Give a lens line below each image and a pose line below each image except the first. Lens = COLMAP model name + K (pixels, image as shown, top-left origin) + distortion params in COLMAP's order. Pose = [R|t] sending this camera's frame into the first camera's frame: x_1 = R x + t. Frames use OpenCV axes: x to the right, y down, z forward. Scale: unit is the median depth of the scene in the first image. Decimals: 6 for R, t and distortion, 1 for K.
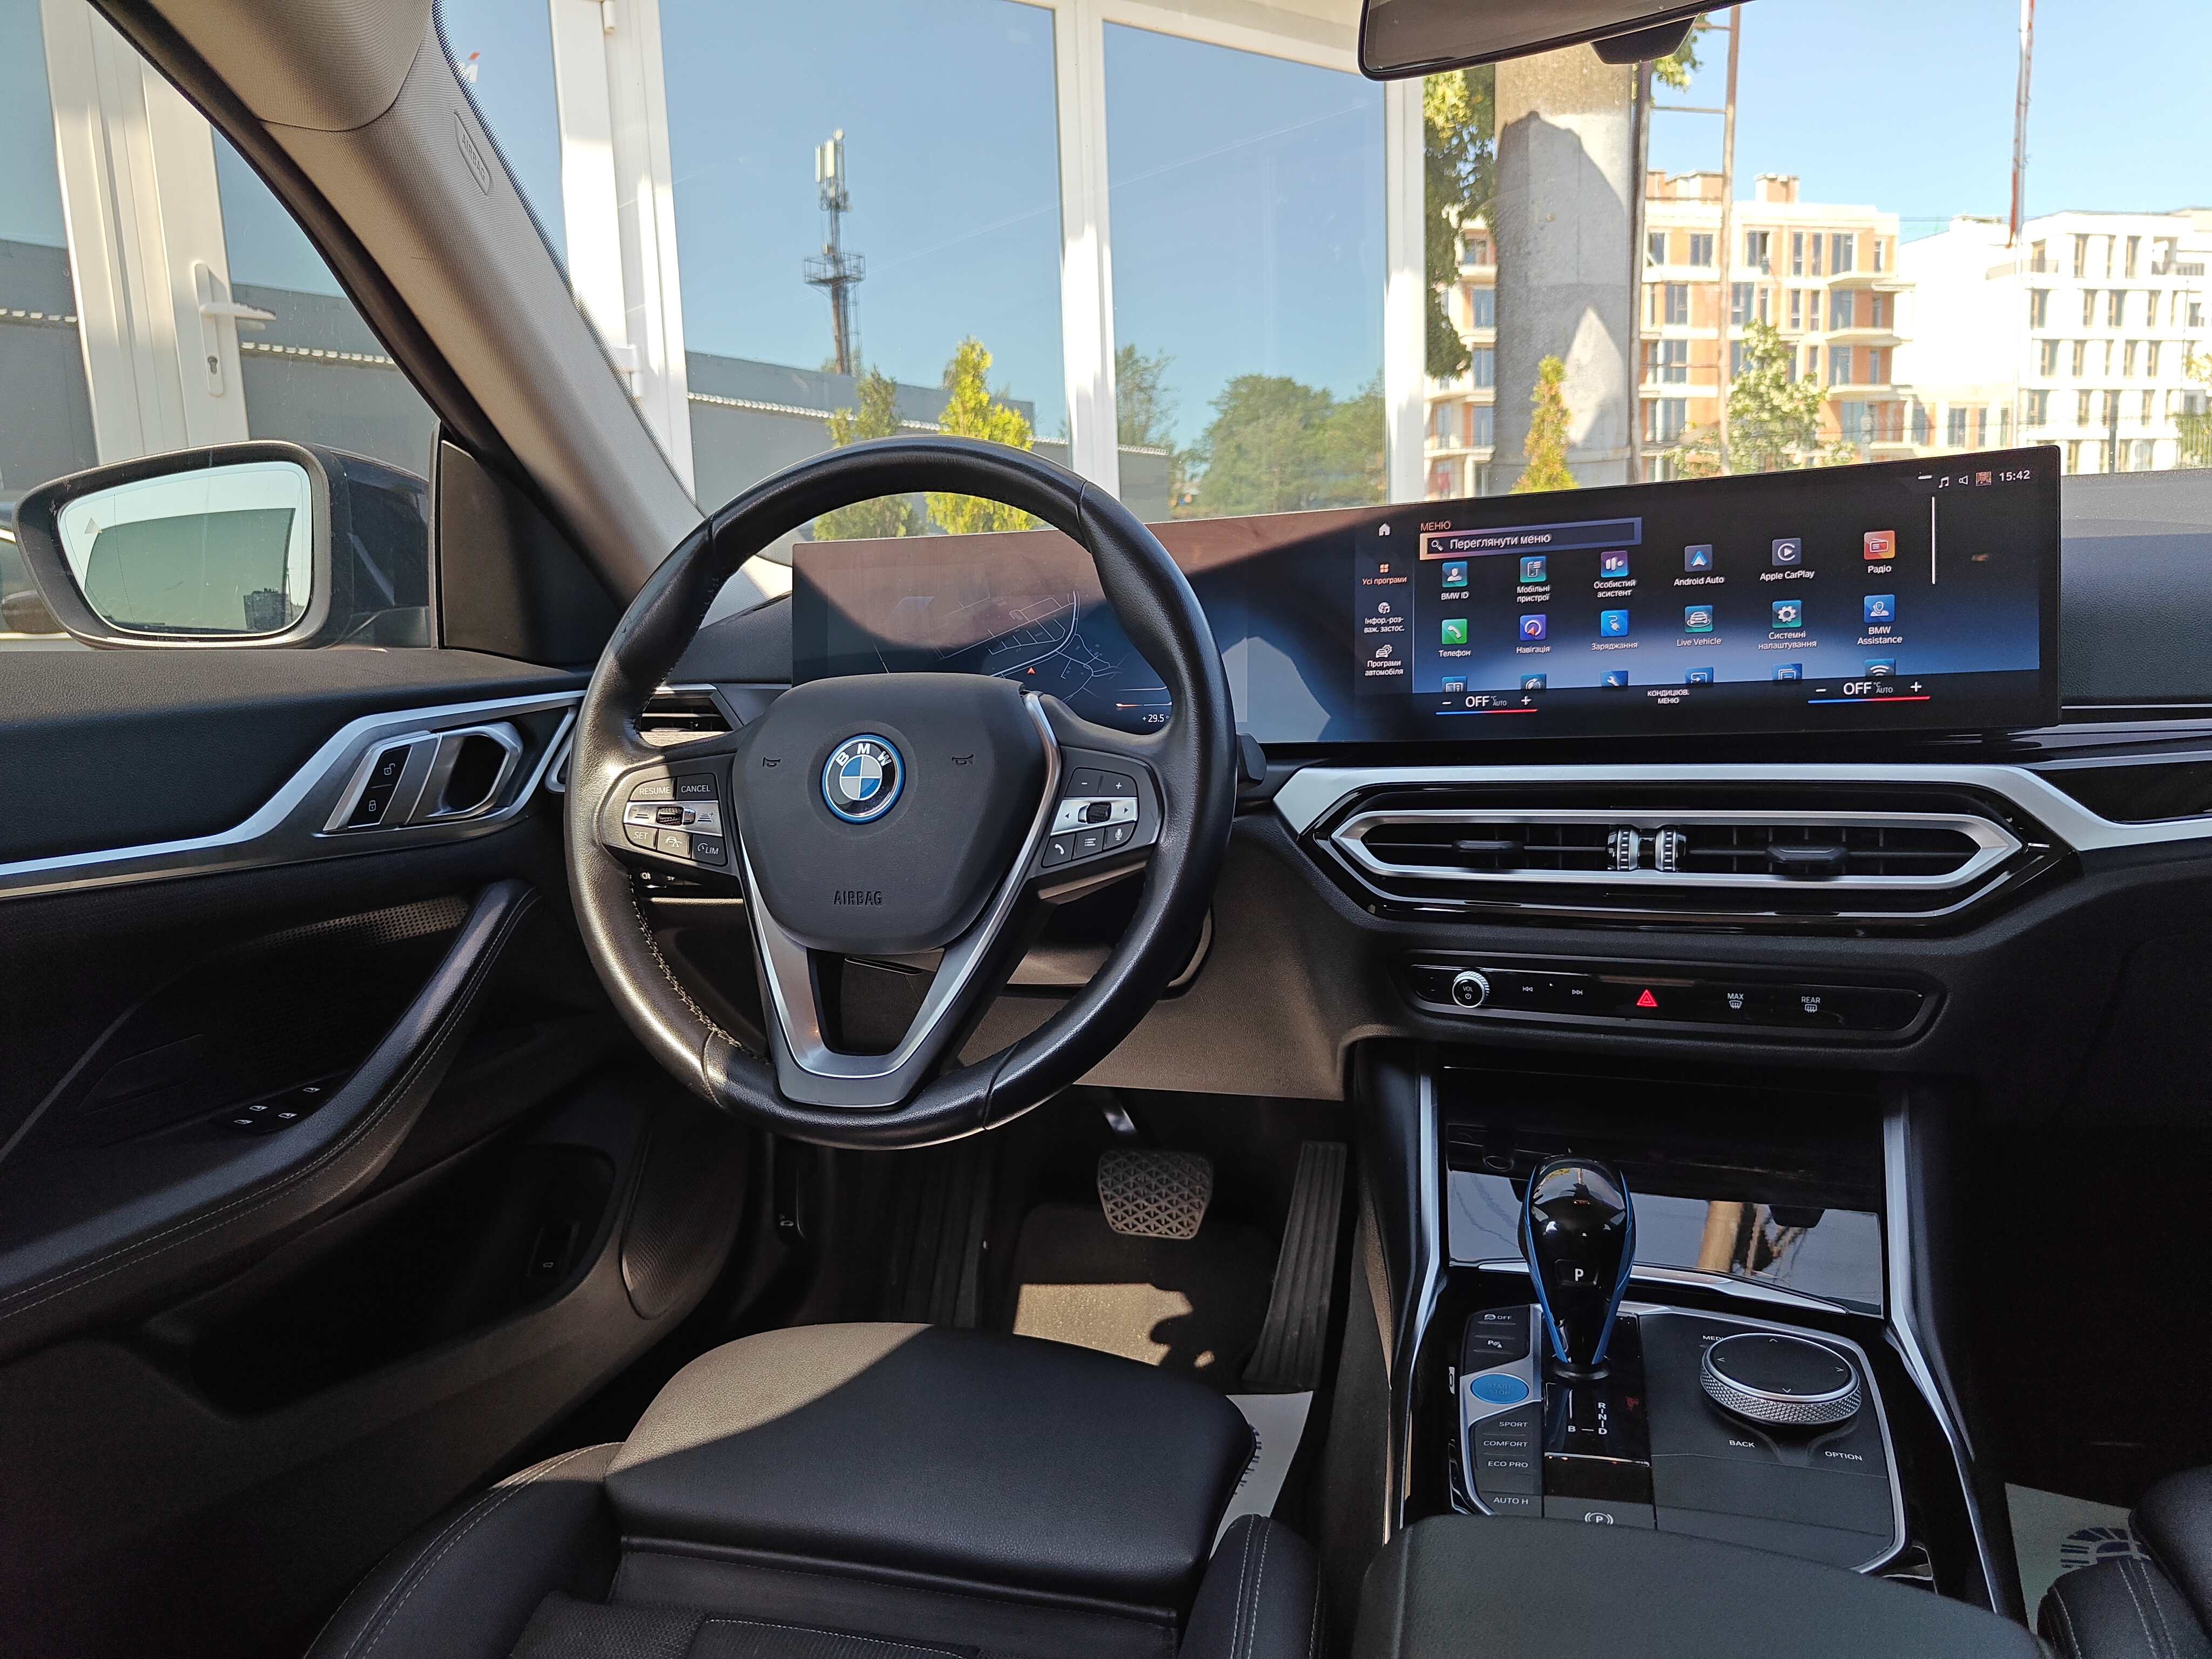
lens RADIAL K [[1571.1, 0, 1113.1], [0, 1571.1, 815.3], [0, 0, 1]] dist [0.009435, -0.004919]
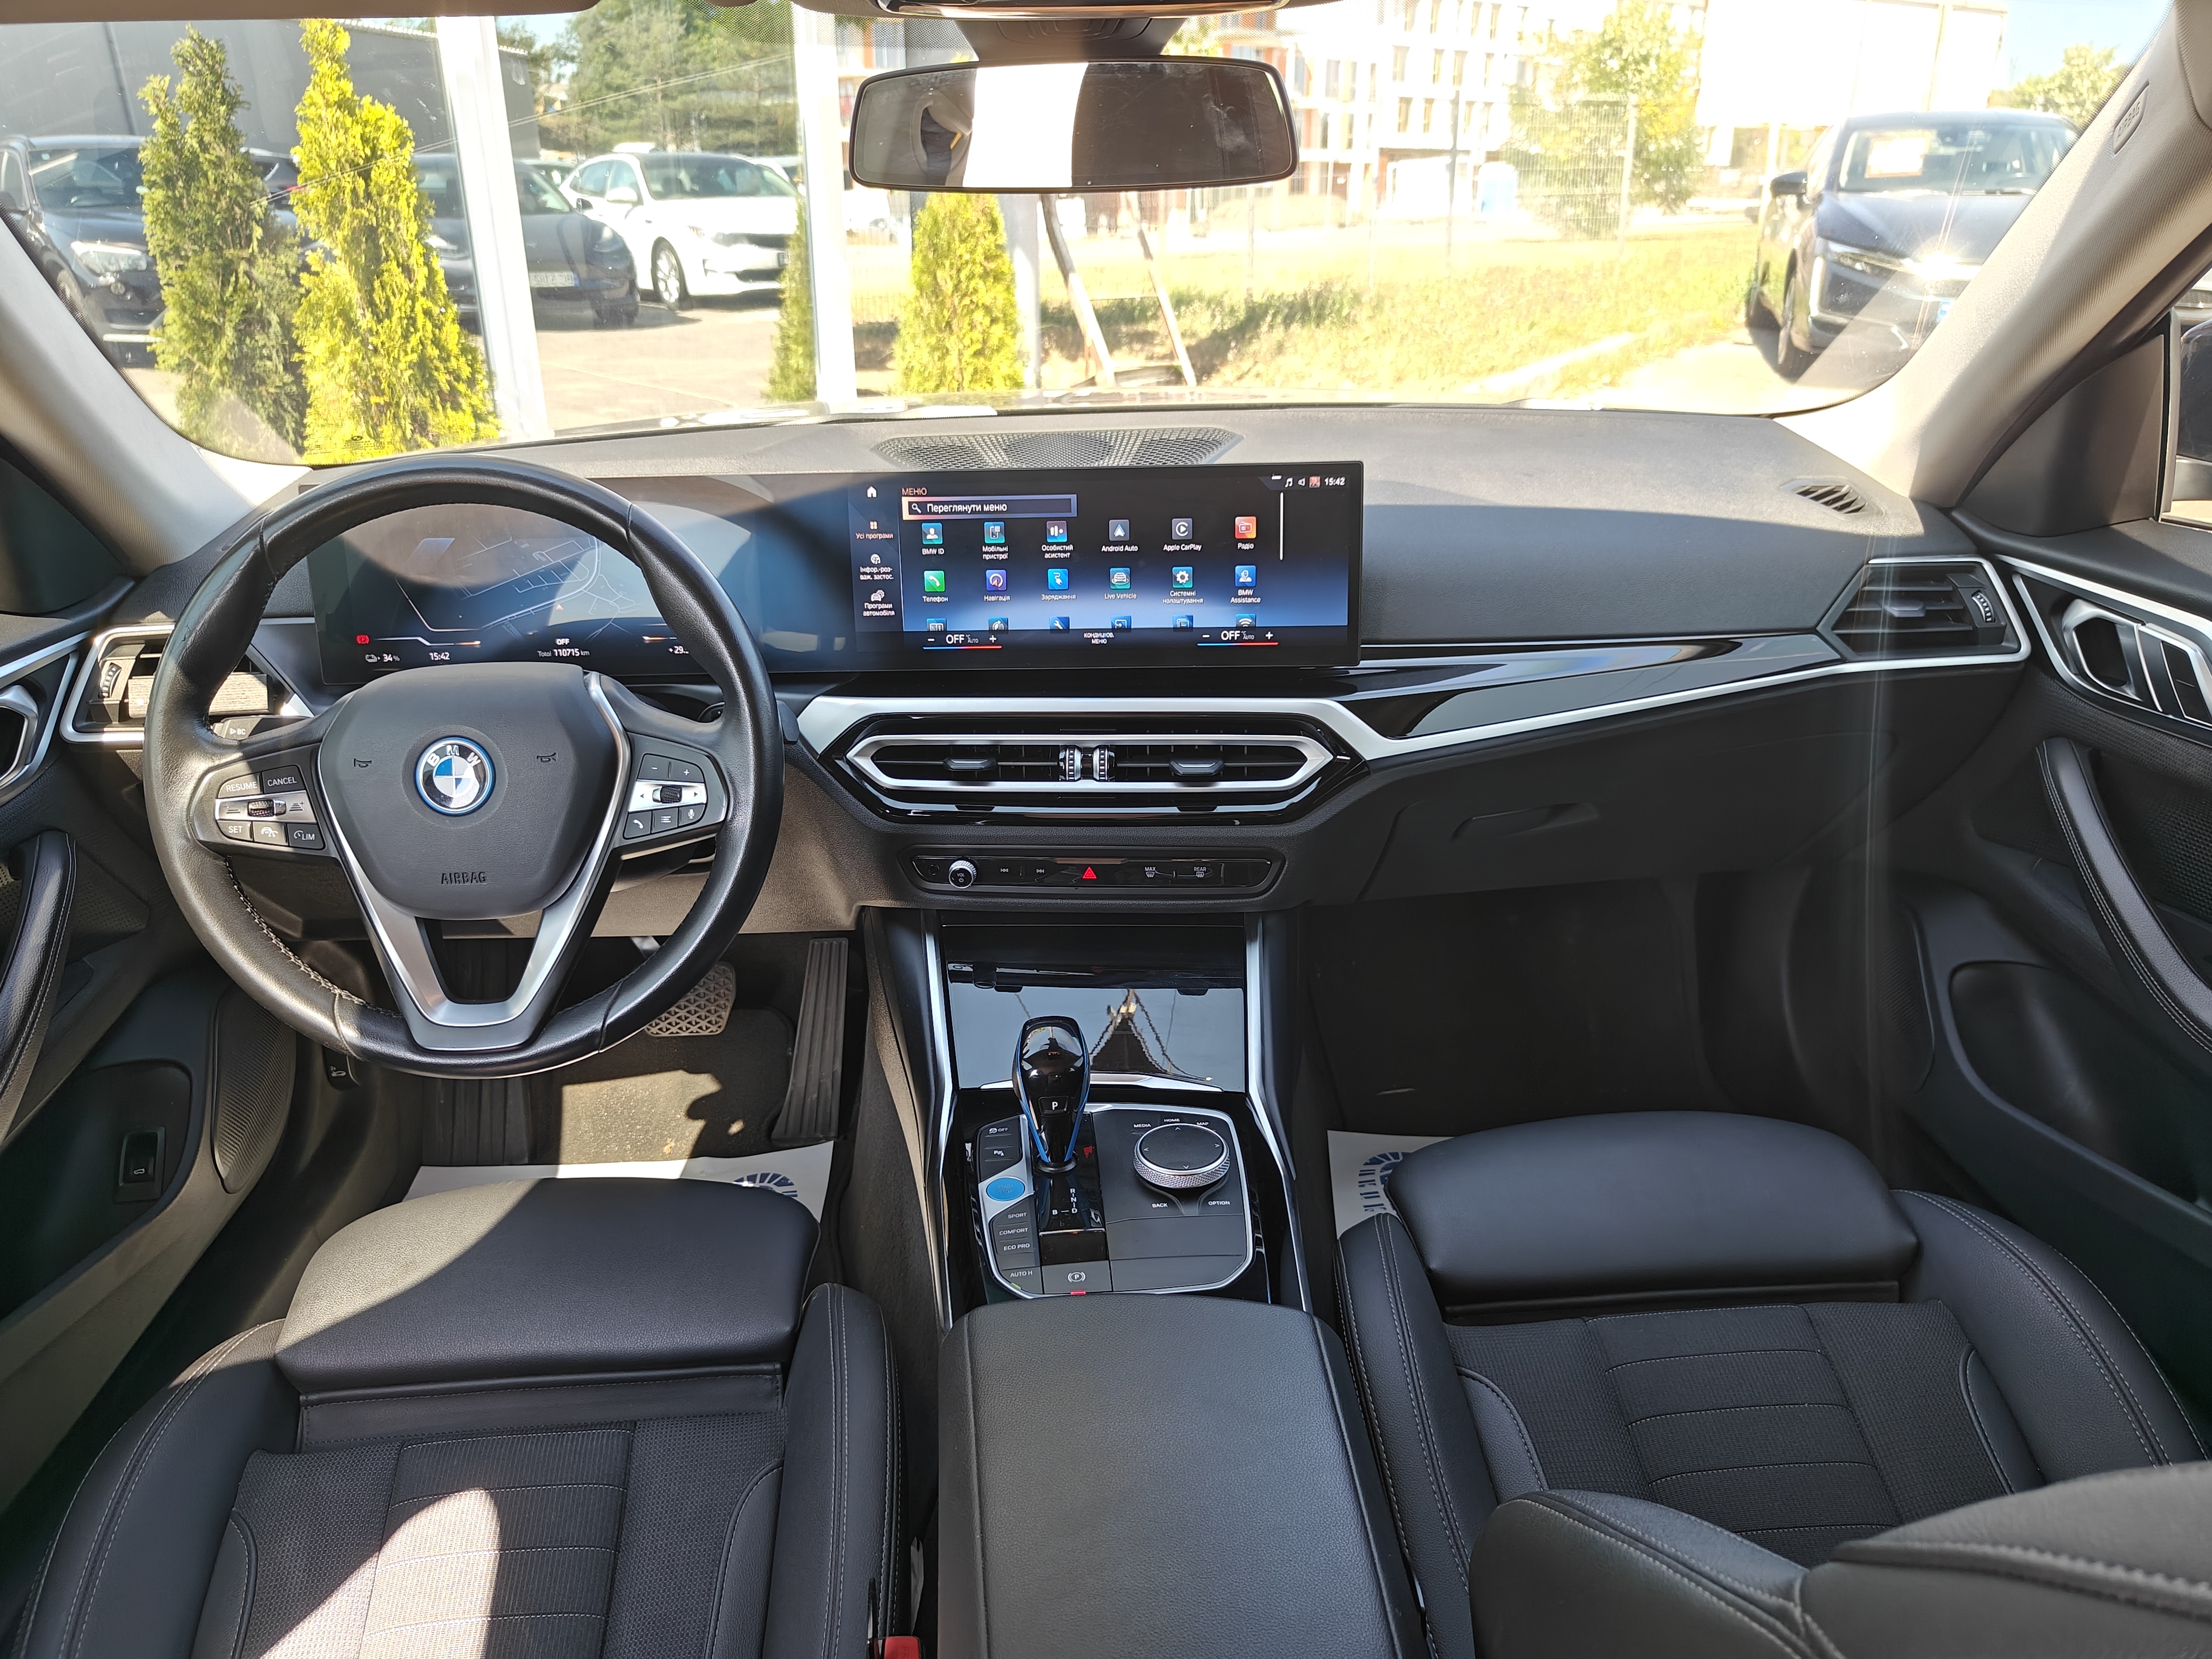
lens RADIAL K [[1575.6, 0, 1106.0], [0, 1575.6, 829.5], [0, 0, 1]] dist [0.041208, -0.035212]
pose [[0.936891, -0.095732, 0.336261, -0.099006], [0.018062, 0.973751, 0.226898, -0.225145], [-0.349156, -0.206505, 0.914027, -0.235329]]
